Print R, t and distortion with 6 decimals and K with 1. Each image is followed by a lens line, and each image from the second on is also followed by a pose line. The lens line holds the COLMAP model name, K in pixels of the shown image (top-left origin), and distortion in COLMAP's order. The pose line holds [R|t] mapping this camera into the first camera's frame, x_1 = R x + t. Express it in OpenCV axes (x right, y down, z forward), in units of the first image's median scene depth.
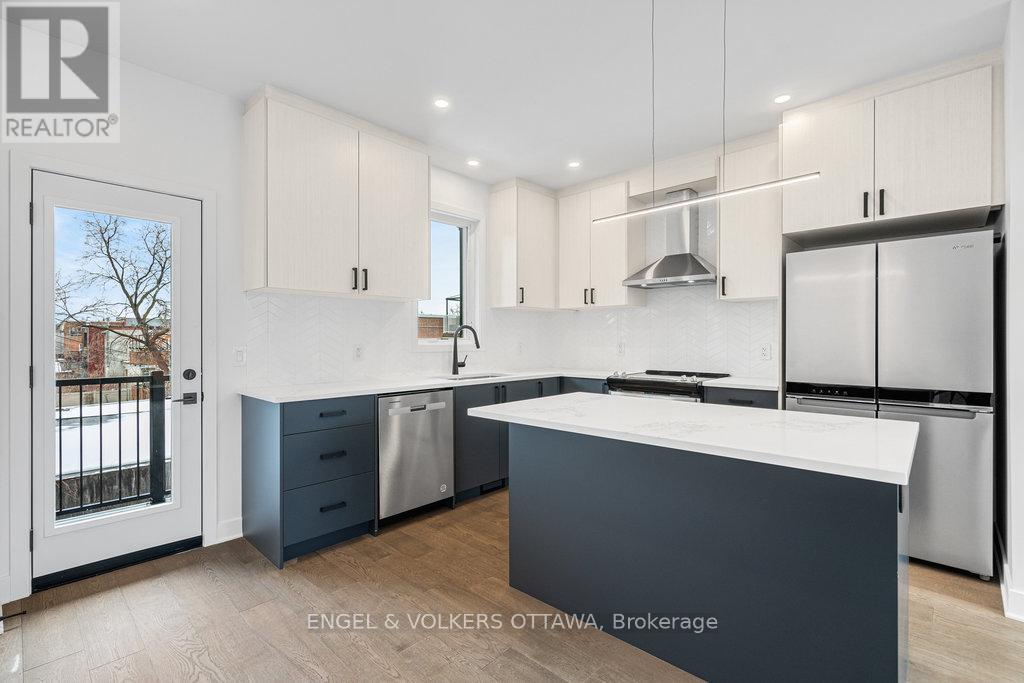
lens RADIAL K [[465.9, 0, 510.2], [0, 465.9, 340.7], [0, 0, 1]] dist [-0.003273, -0.000251]
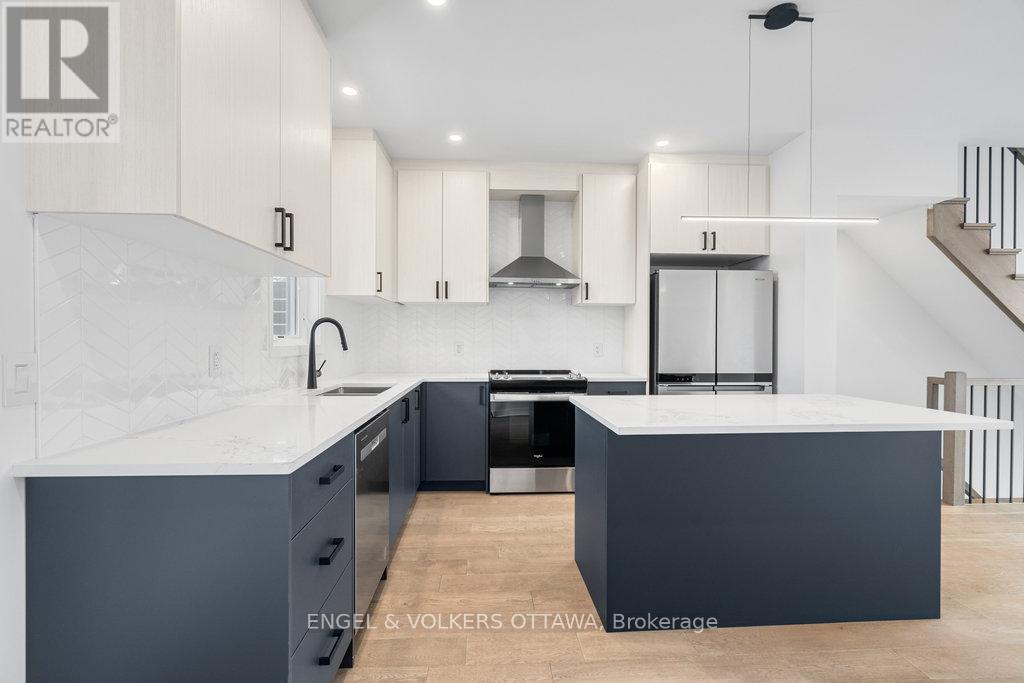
lens RADIAL K [[464.6, 0, 510.9], [0, 464.6, 343.1], [0, 0, 1]] dist [-0.004221, 0.000569]
pose [[0.685105, -0.002653, 0.728440, -0.493358], [-0.001574, 0.999986, 0.005122, 0.001595], [-0.728443, -0.004656, 0.685091, 0.377930]]
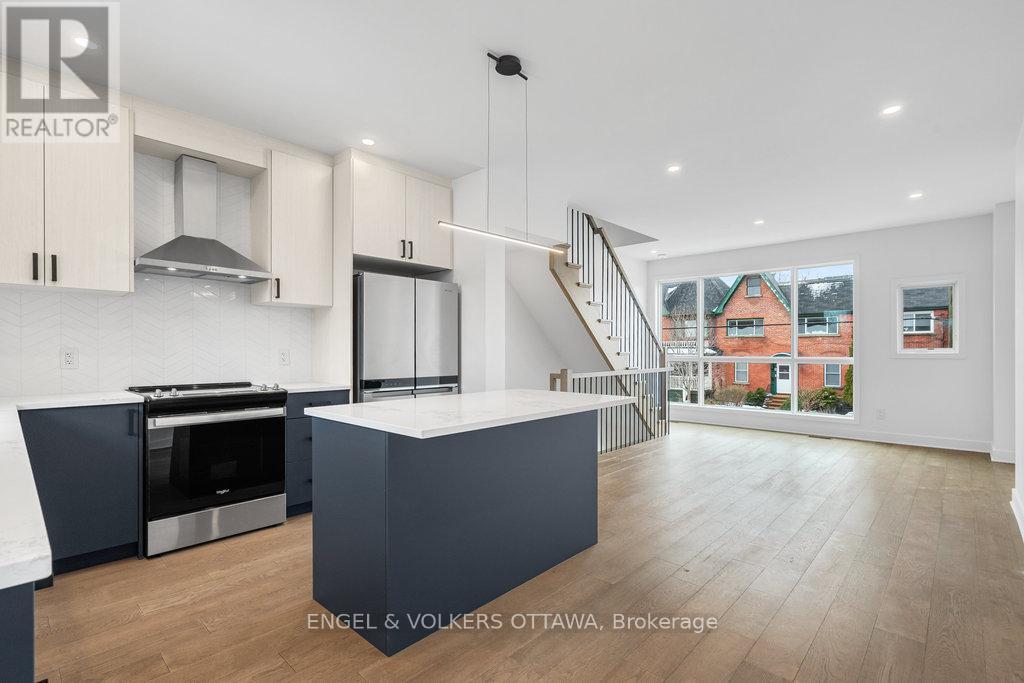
lens RADIAL K [[479.9, 0, 506.7], [0, 479.9, 351.6], [0, 0, 1]] dist [-0.002661, -0.000204]
pose [[-0.003003, -0.002326, 0.999993, -0.542809], [0.002961, 0.999993, 0.002335, 0.011766], [-0.999991, 0.002968, -0.002996, 0.548206]]
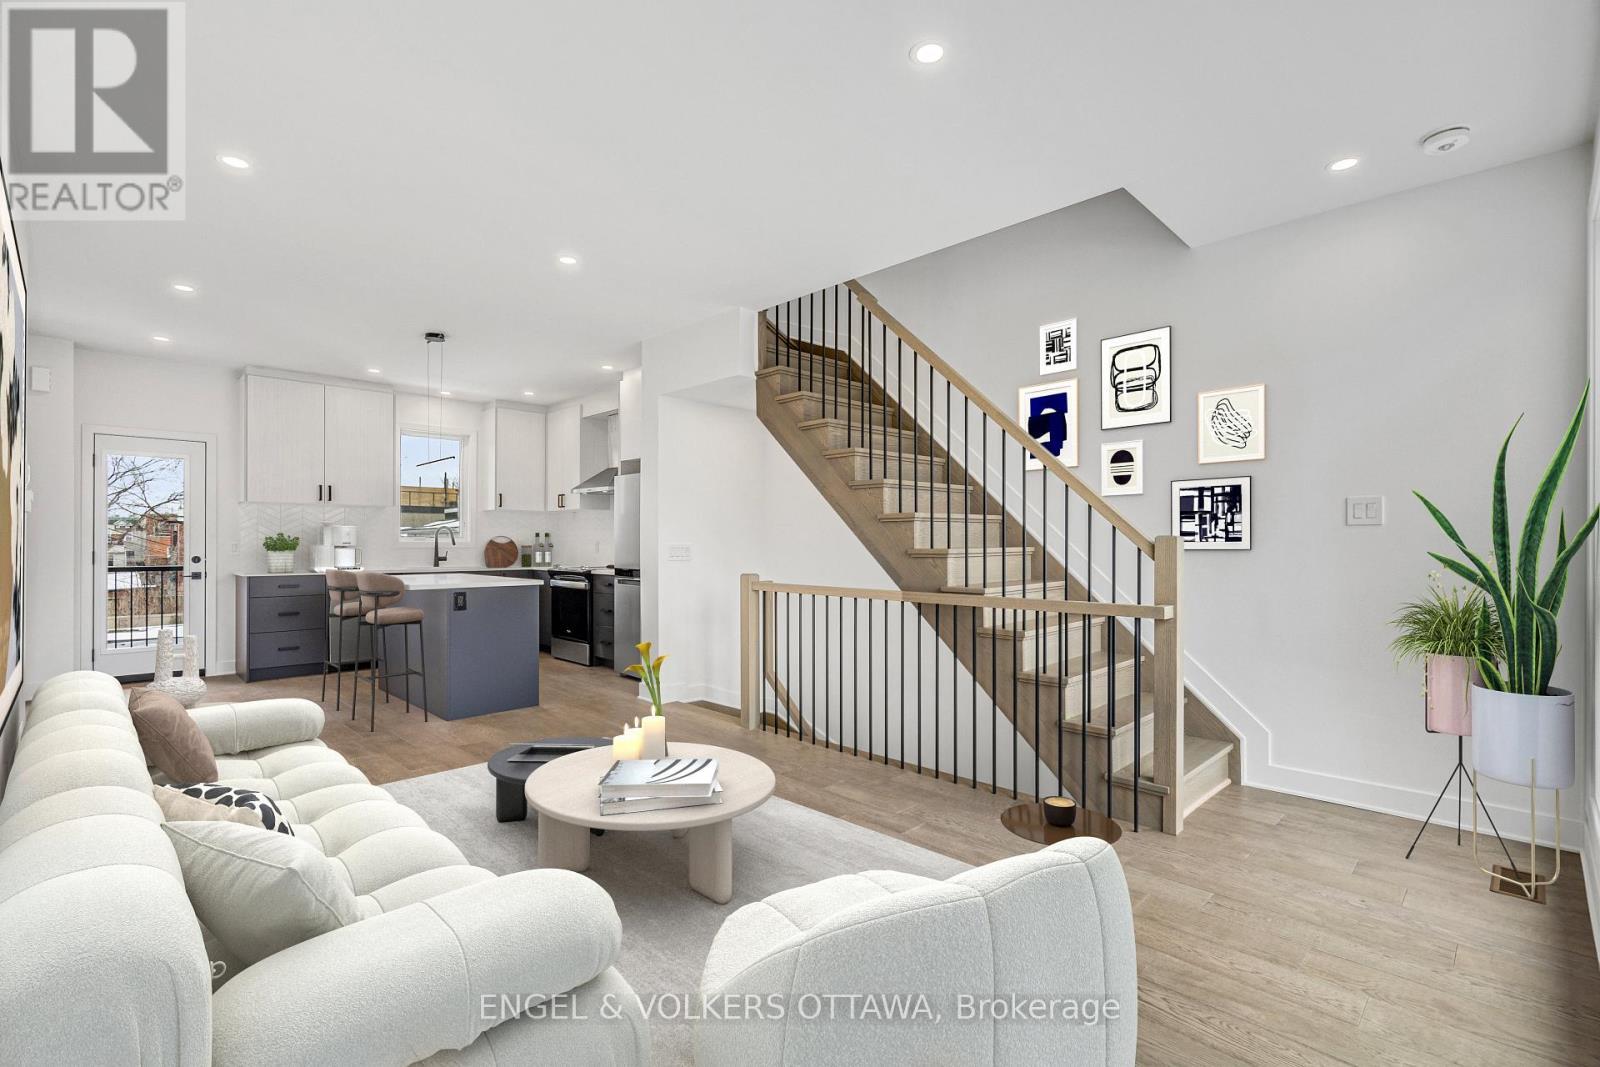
lens RADIAL K [[722.4, 0, 794.5], [0, 722.4, 543.4], [0, 0, 1]] dist [-0.001291, -0.000006]
pose [[0.999417, 0.002773, -0.034035, 1.034121], [-0.002827, 0.999995, -0.001537, 0.014710], [0.034030, 0.001632, 0.999419, -0.987938]]
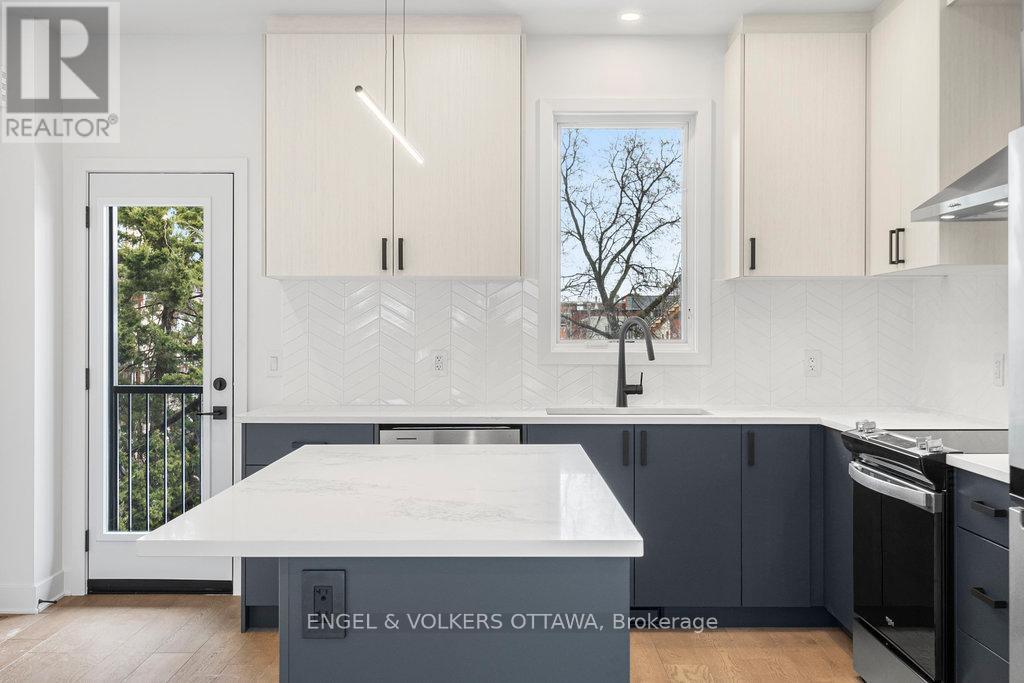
lens RADIAL K [[1015.5, 0, 512.0], [0, 1015.5, 341.5], [0, 0, 1]] dist [0.009954, 0.006848]
pose [[0.680458, 0.008708, -0.732735, 0.795776], [-0.003105, 0.999955, 0.009001, -0.017712], [0.732781, -0.003850, 0.680454, 0.111907]]
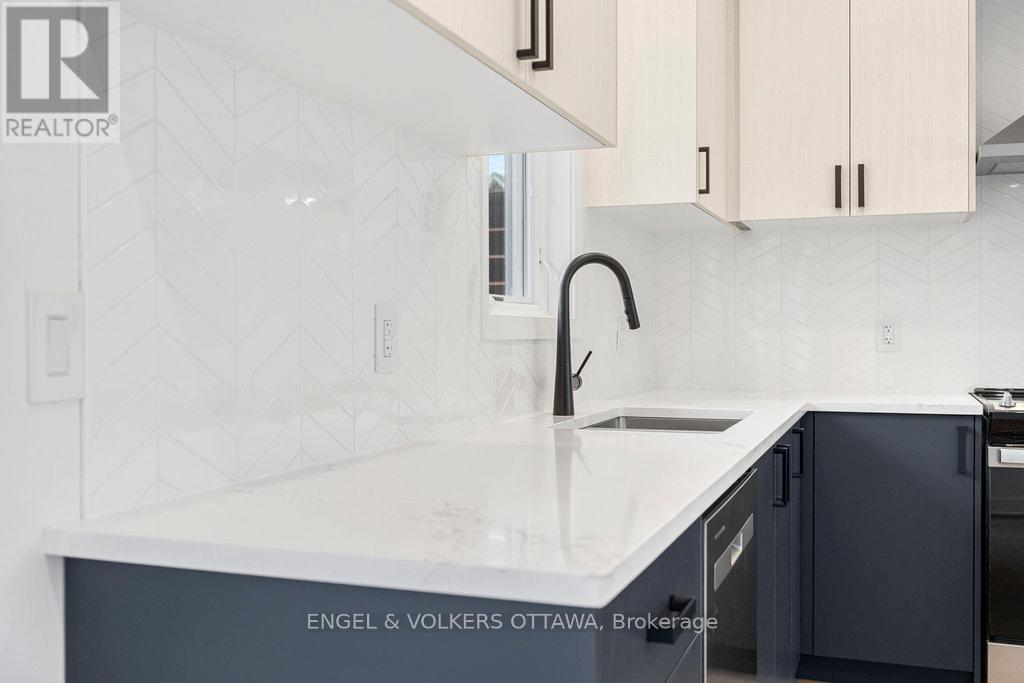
lens RADIAL K [[1030.6, 0, 512.0], [0, 1030.6, 341.5], [0, 0, 1]] dist [-0.005468, 0.002082]
pose [[0.918424, -0.003203, 0.395585, -0.489009], [0.001201, 0.999985, 0.005308, 0.025068], [-0.395596, -0.004400, 0.918414, 0.477555]]
